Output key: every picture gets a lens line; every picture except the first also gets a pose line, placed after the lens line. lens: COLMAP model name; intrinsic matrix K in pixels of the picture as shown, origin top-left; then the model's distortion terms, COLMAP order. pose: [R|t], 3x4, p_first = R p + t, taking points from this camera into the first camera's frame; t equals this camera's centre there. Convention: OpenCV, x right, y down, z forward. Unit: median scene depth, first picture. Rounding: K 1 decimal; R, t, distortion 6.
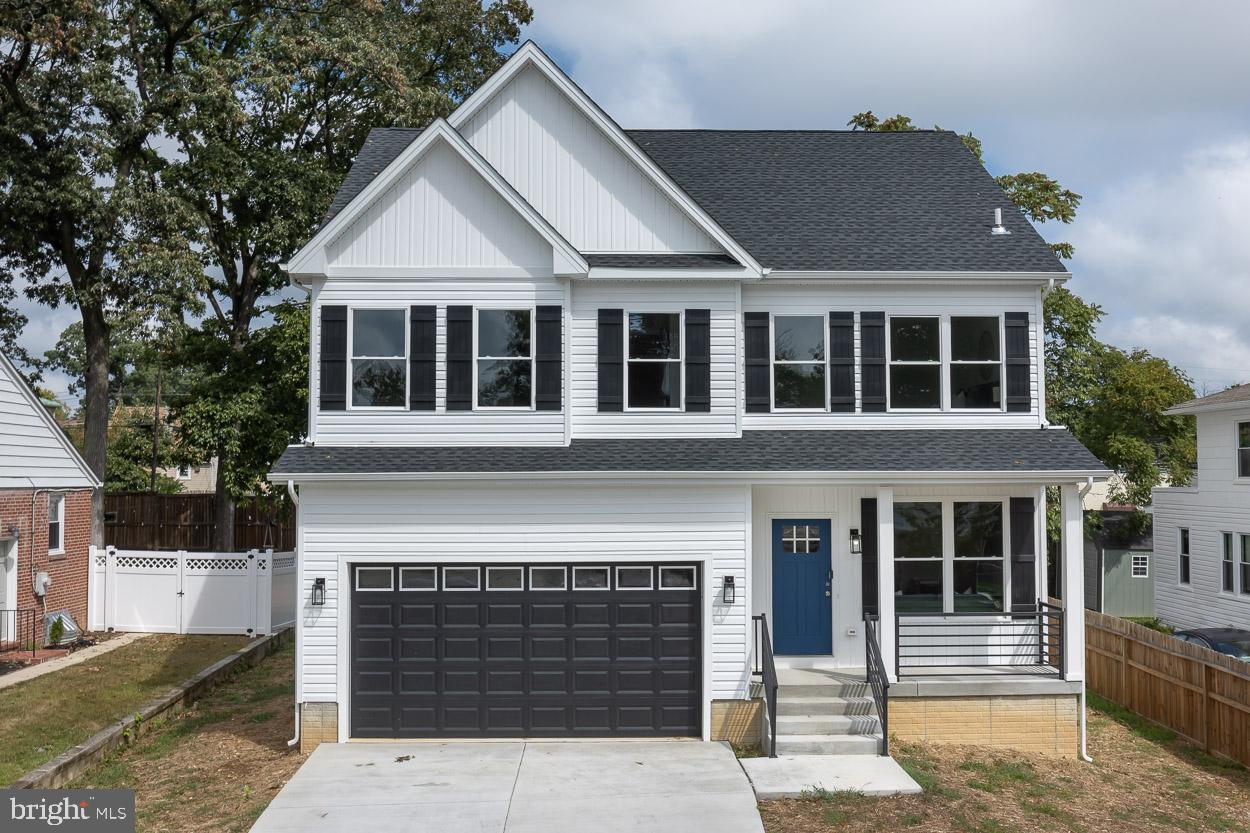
lens RADIAL K [[1232.6, 0, 625.0], [0, 1232.6, 416.5], [0, 0, 1]] dist [-0.049712, -0.016077]
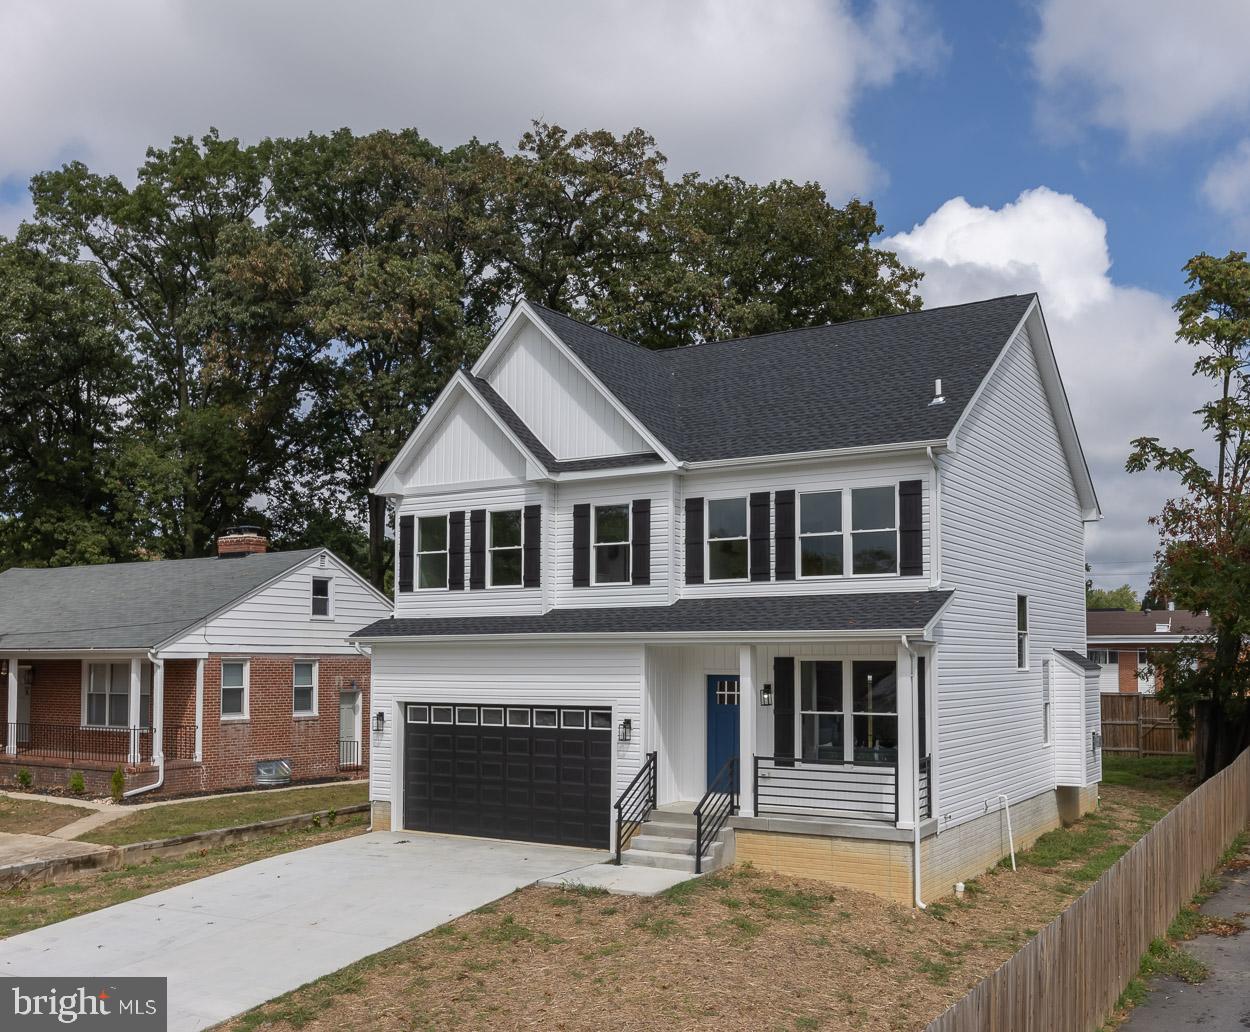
lens RADIAL K [[1301.9, 0, 624.9], [0, 1301.9, 577.5], [0, 0, 1]] dist [-0.008783, 0.002675]
pose [[0.826821, -0.031593, -0.561578, 0.769760], [0.028773, 0.999490, -0.013865, 0.006447], [0.561729, -0.004694, 0.827308, -0.066874]]
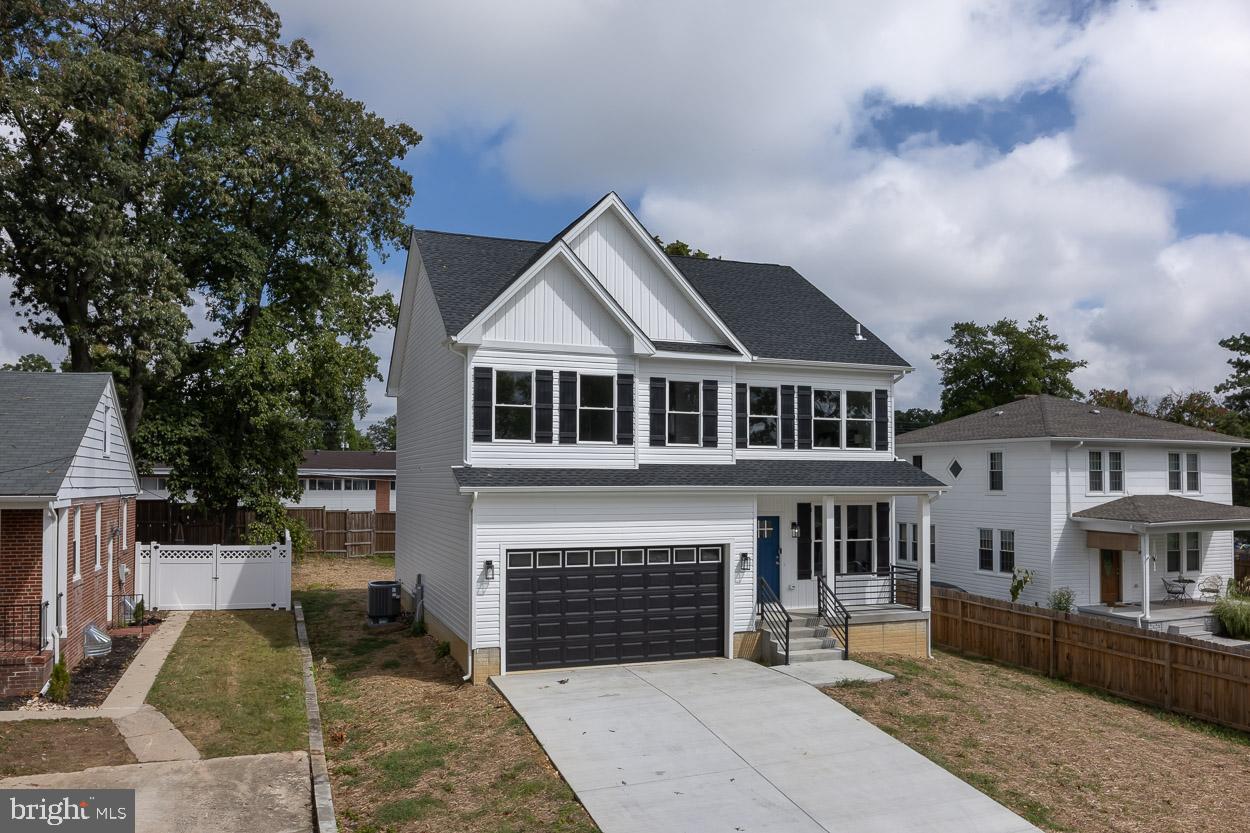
lens RADIAL K [[918.3, 0, 623.4], [0, 918.3, 459.0], [0, 0, 1]] dist [-0.024377, -0.001583]
pose [[0.942686, 0.013867, 0.333393, -0.427916], [-0.021352, 0.999595, 0.018798, -0.008355], [-0.332997, -0.024839, 0.942601, -0.044834]]
